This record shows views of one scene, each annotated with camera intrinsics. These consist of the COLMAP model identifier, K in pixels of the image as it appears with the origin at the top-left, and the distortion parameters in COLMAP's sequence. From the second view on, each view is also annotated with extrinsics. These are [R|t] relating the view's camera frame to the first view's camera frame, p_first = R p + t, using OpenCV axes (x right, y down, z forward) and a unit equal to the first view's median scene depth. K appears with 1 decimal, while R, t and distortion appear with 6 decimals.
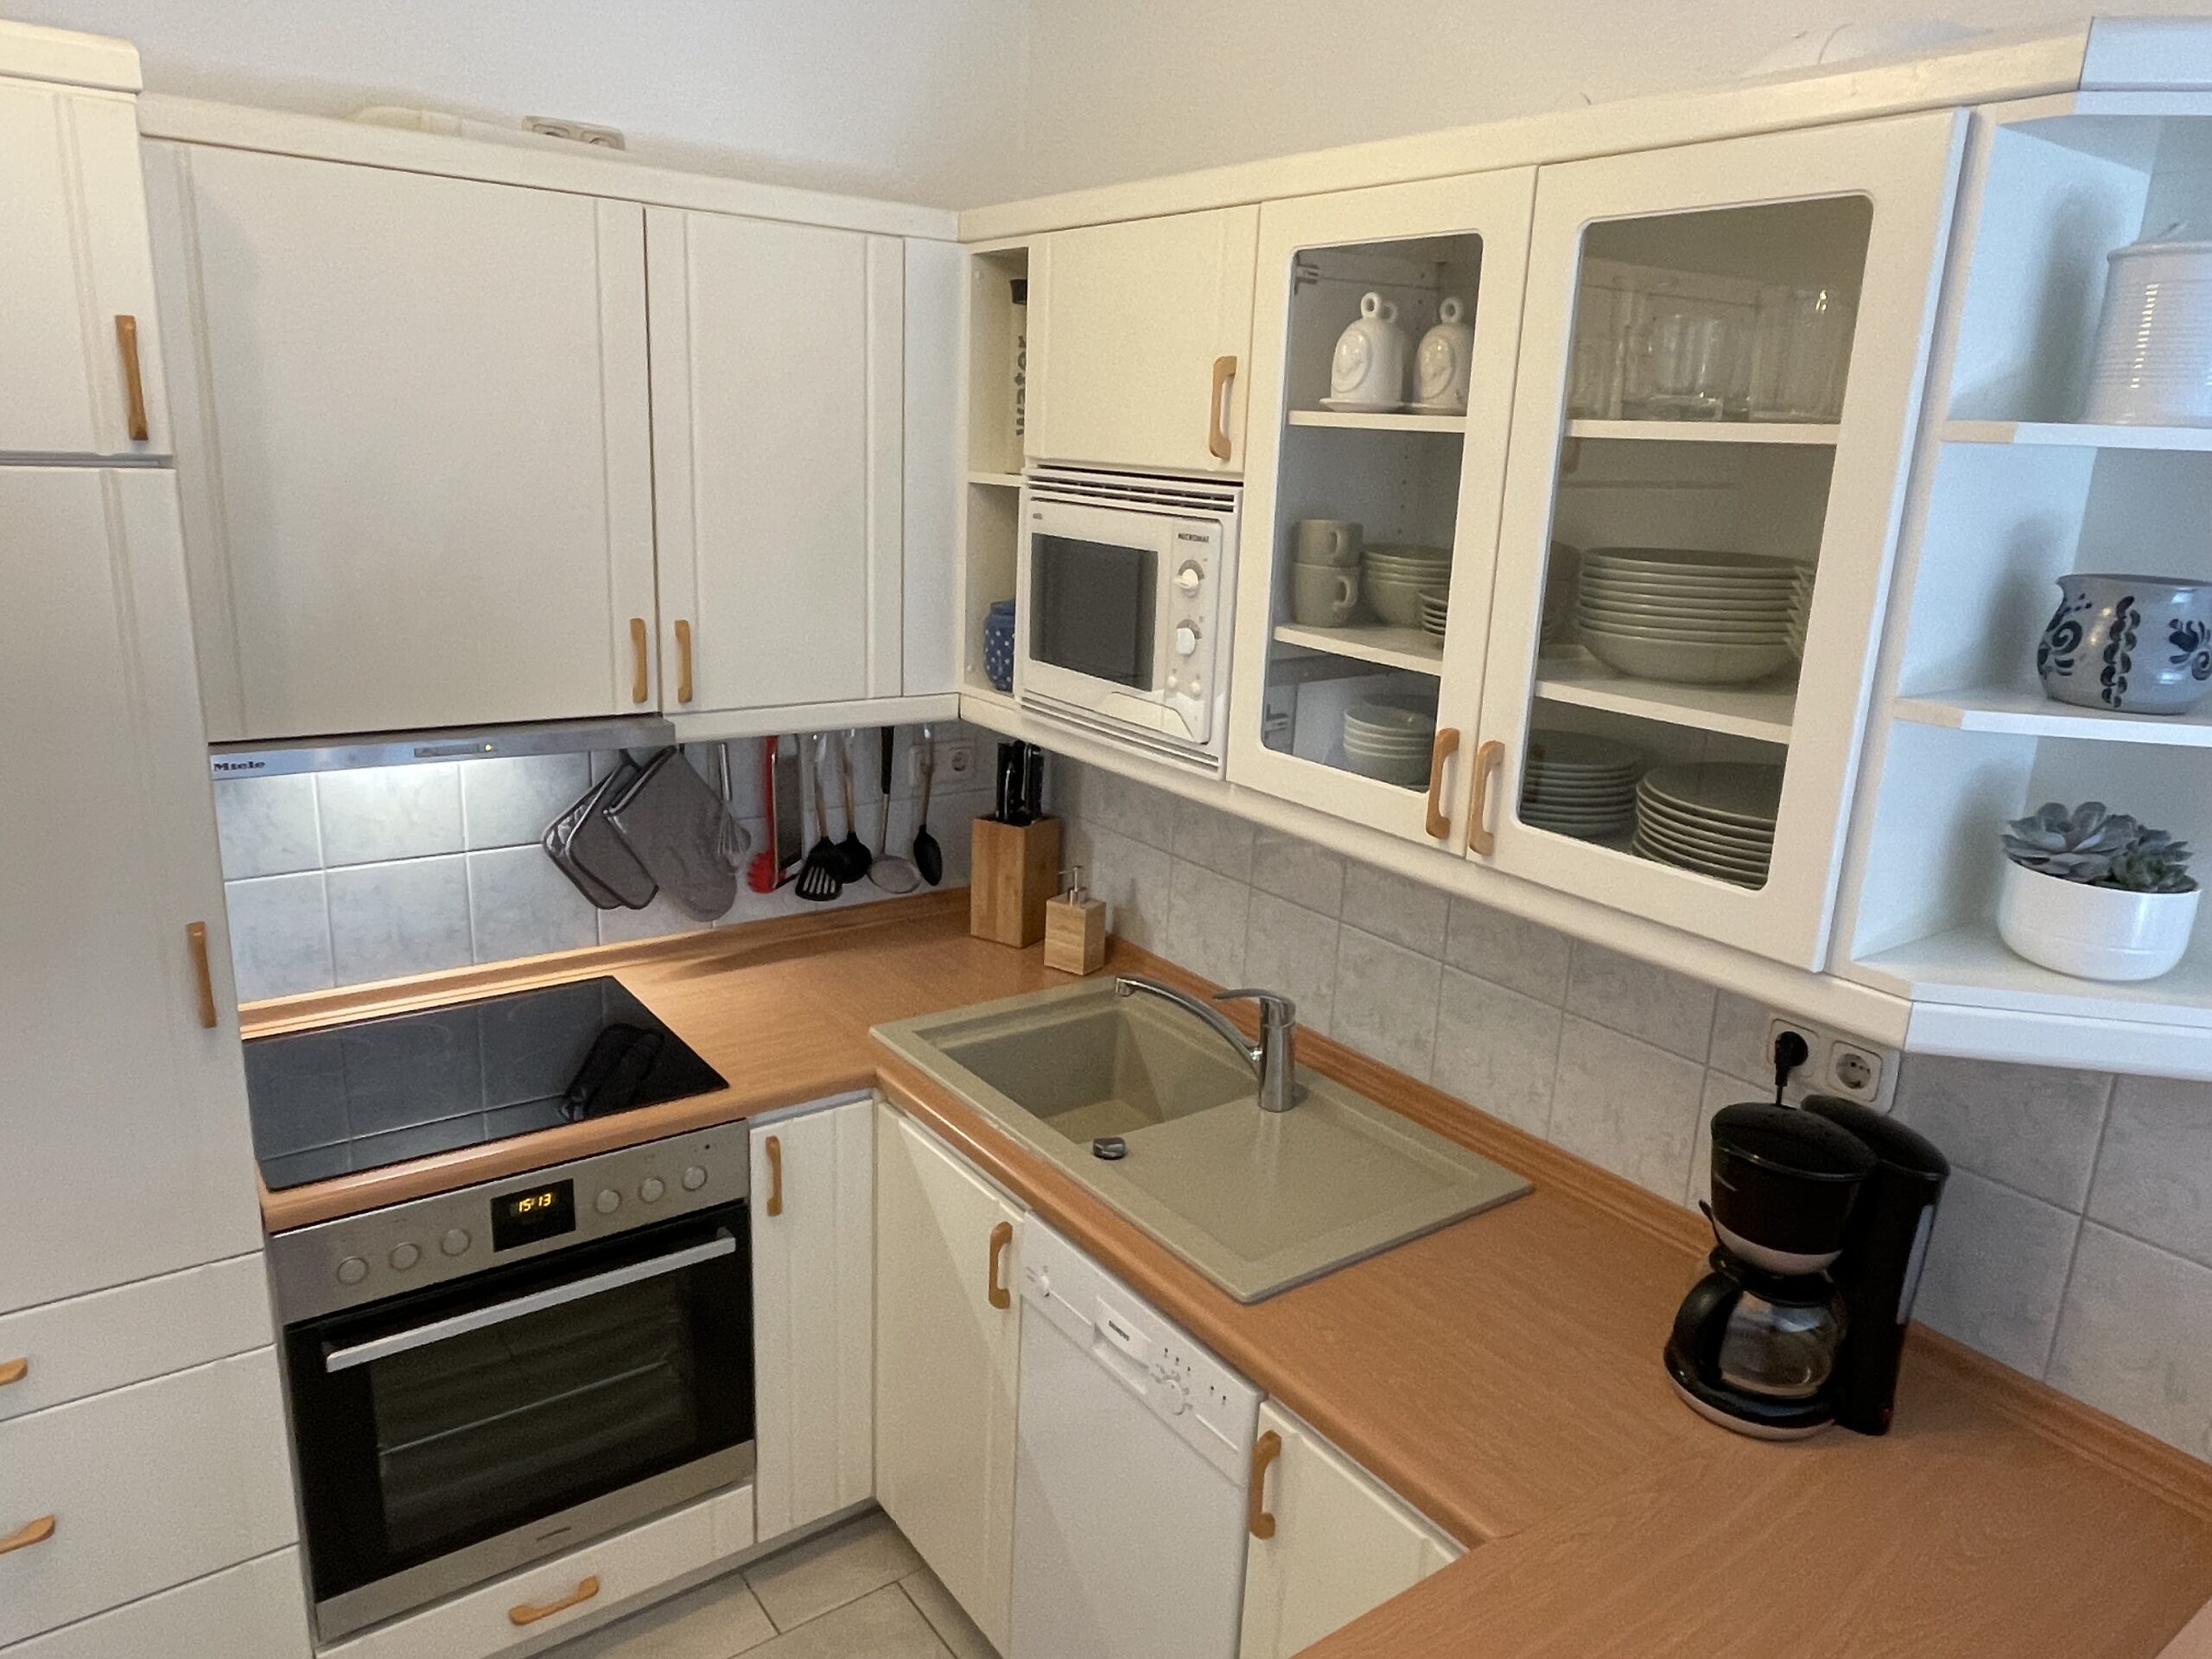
lens RADIAL K [[1502.3, 0, 1107.9], [0, 1502.3, 832.9], [0, 0, 1]] dist [0.030807, 0.000520]
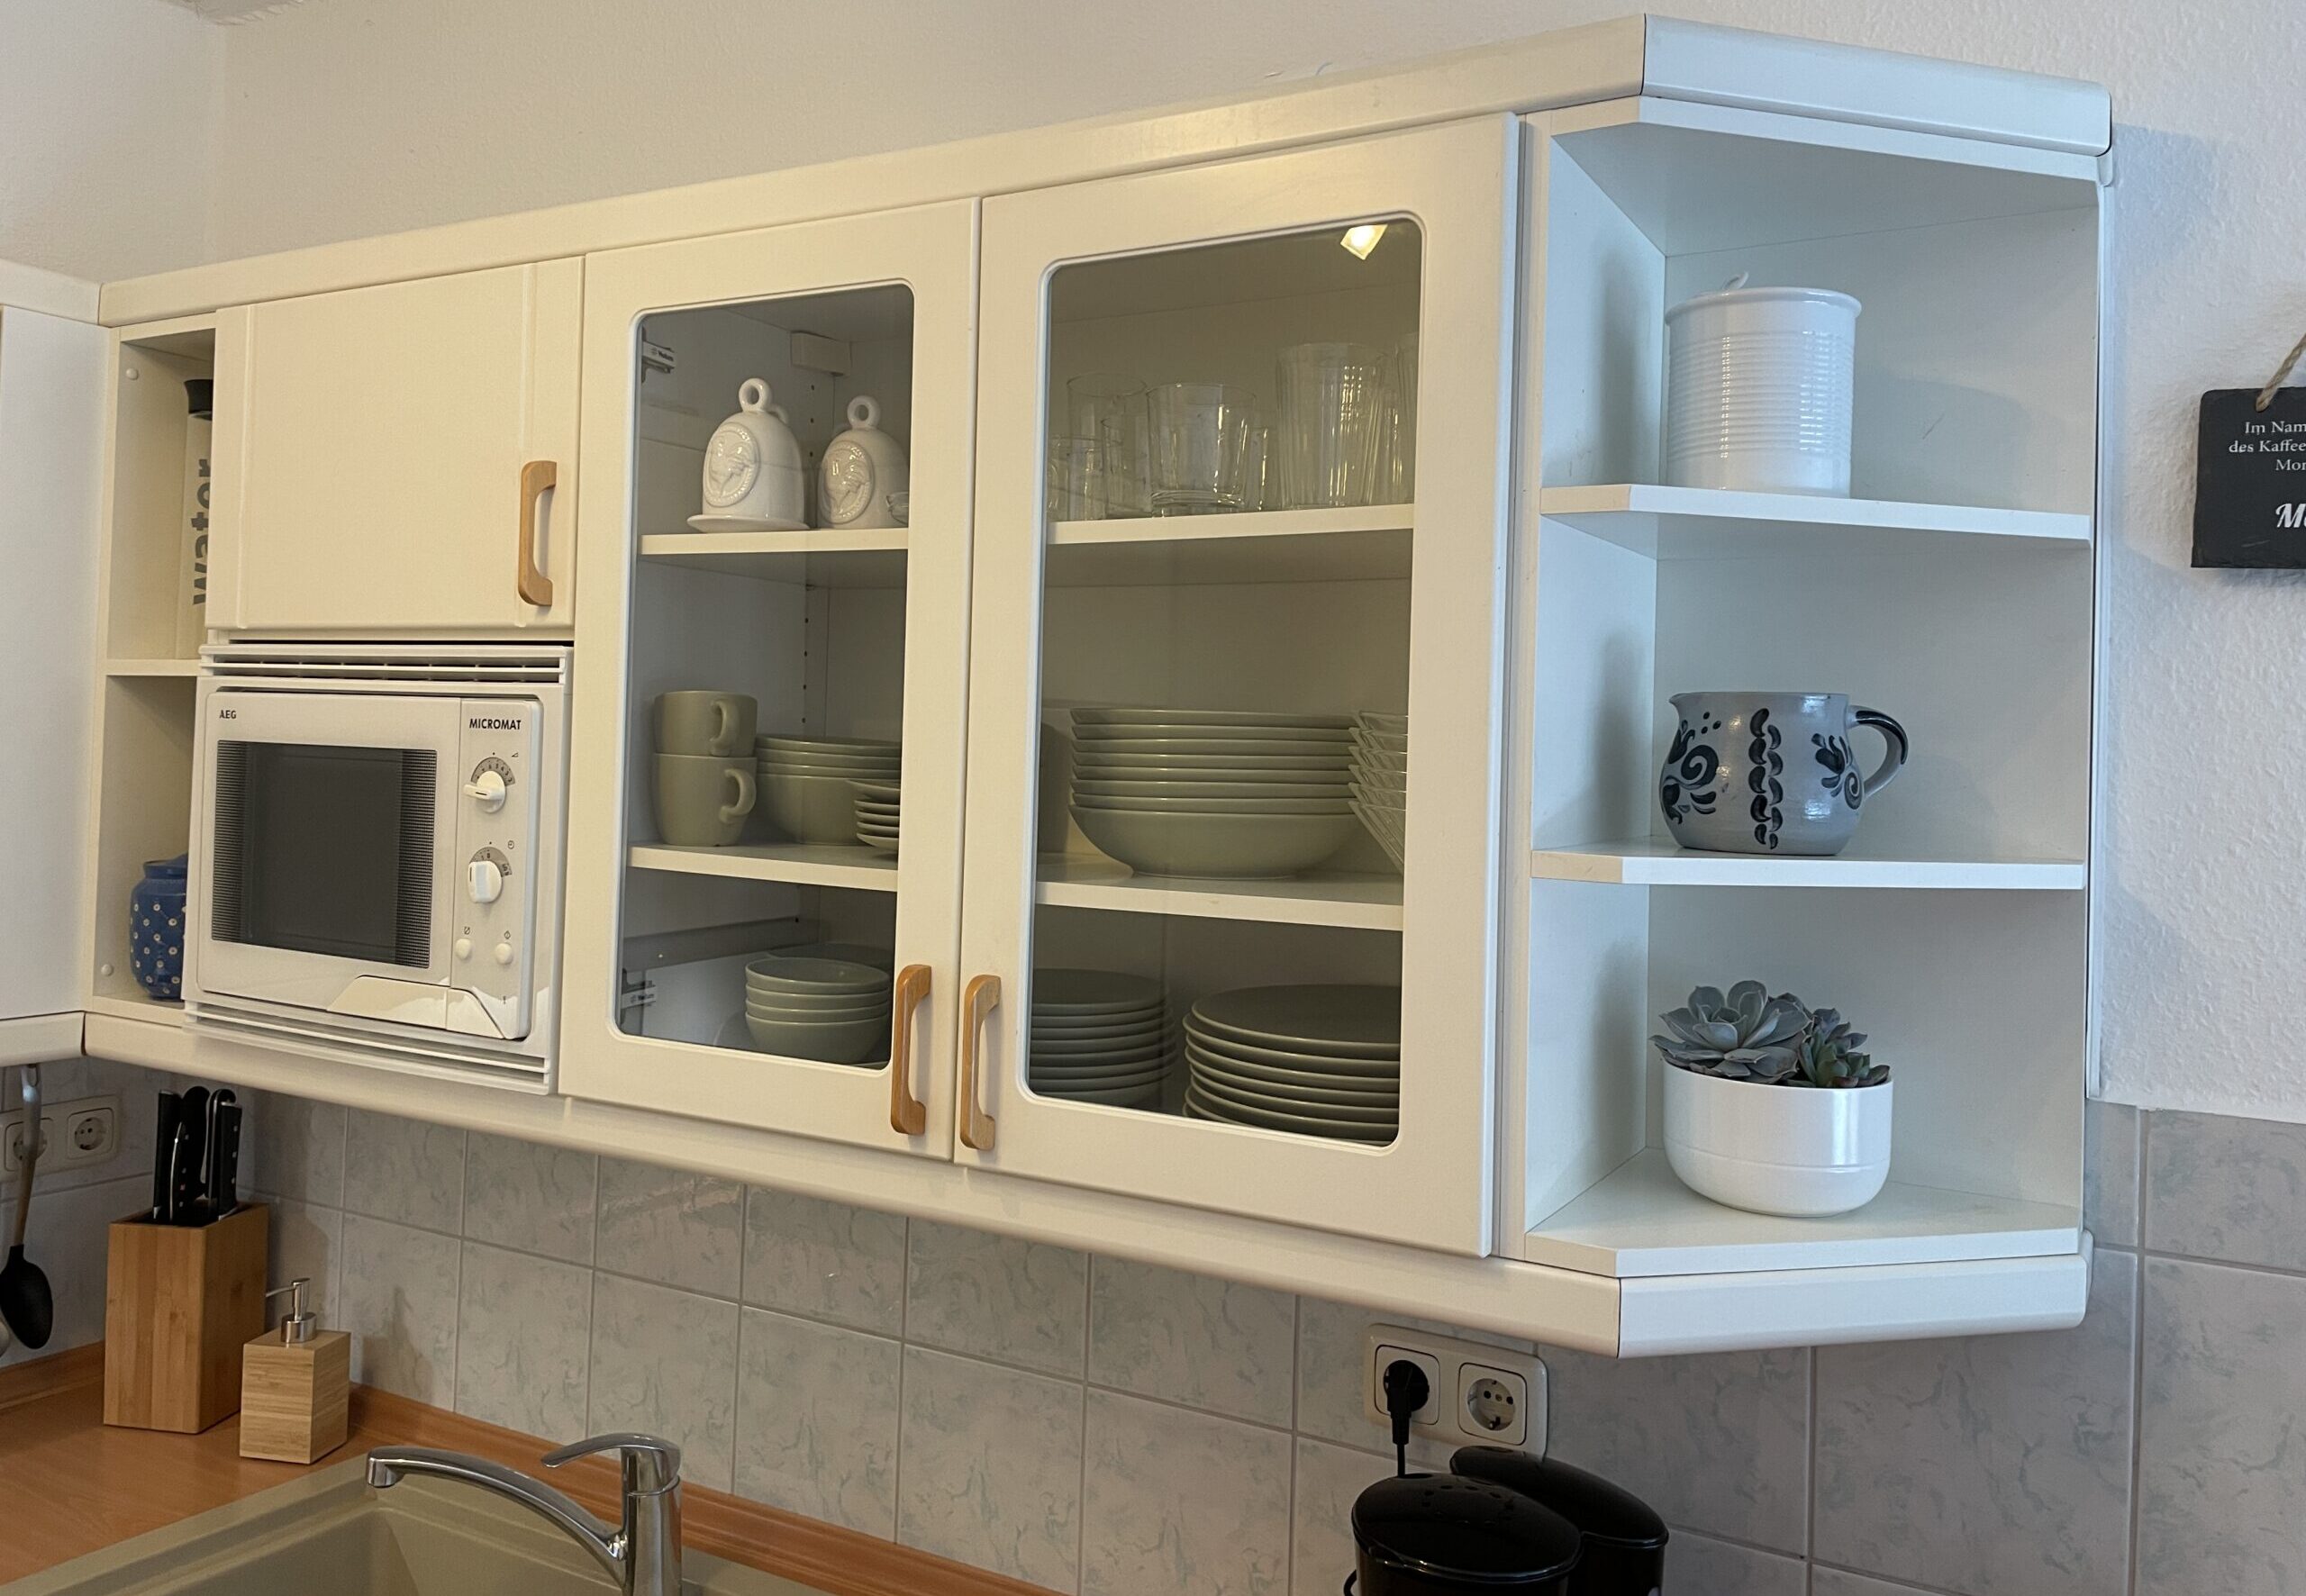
lens RADIAL K [[1903.9, 0, 1241.5], [0, 1903.9, 662.0], [0, 0, 1]] dist [0.073217, -0.083531]
pose [[0.907987, -0.007699, 0.418928, 0.001466], [0.115828, 0.965481, -0.233302, 0.013750], [-0.402671, 0.260359, 0.877536, 0.132712]]
